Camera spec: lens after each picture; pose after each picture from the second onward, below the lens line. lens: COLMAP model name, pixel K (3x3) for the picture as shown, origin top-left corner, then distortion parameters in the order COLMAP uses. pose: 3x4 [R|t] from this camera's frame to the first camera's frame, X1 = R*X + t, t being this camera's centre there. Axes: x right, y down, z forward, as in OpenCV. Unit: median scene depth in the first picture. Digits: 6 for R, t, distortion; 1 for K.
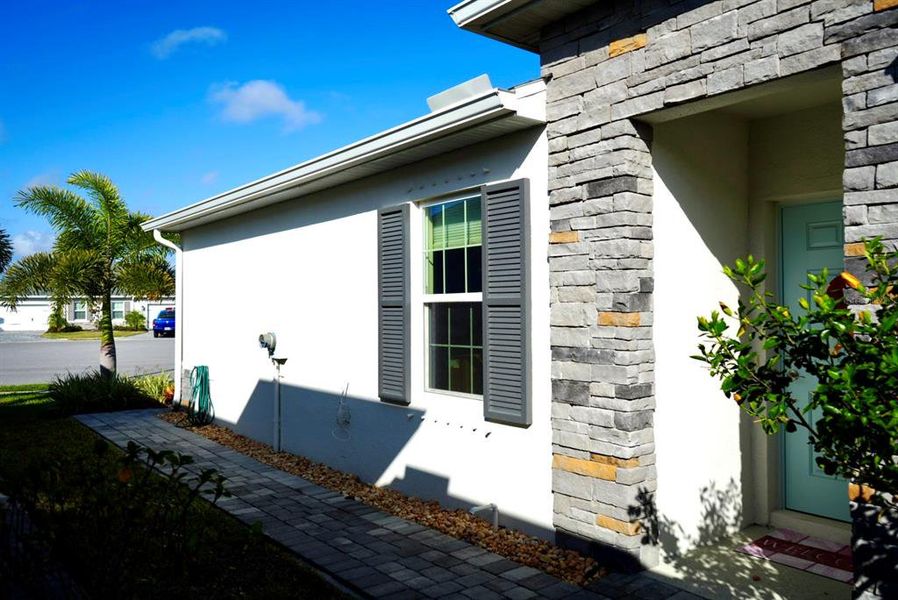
lens RADIAL K [[711.2, 0, 449.0], [0, 711.2, 300.0], [0, 0, 1]] dist [-0.016085, 0.009567]
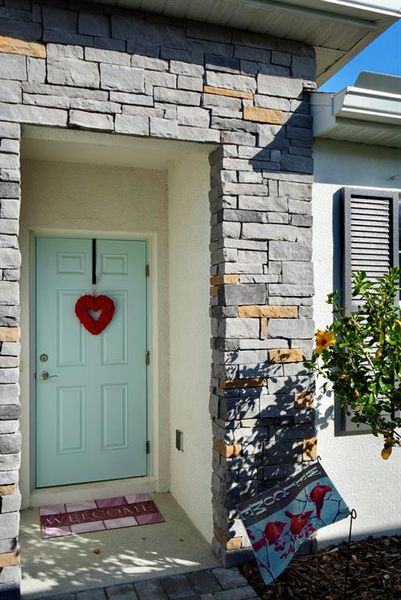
lens RADIAL K [[517.1, 0, 200.5], [0, 517.1, 300.0], [0, 0, 1]] dist [-0.009412, 0.015736]
pose [[0.315604, 0.026613, 0.948518, -0.315798], [-0.004900, 0.999639, -0.026417, -0.001344], [-0.948878, 0.003690, 0.315620, 0.539236]]
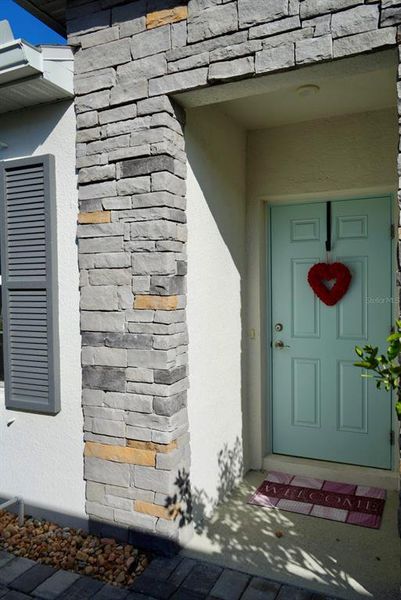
lens RADIAL K [[475.2, 0, 200.5], [0, 475.2, 300.0], [0, 0, 1]] dist [-0.016085, 0.009567]
pose [[0.891414, -0.017261, 0.452861, -0.003555], [0.001977, 0.999413, 0.034201, 0.001008], [-0.453185, -0.029592, 0.890925, 0.388945]]
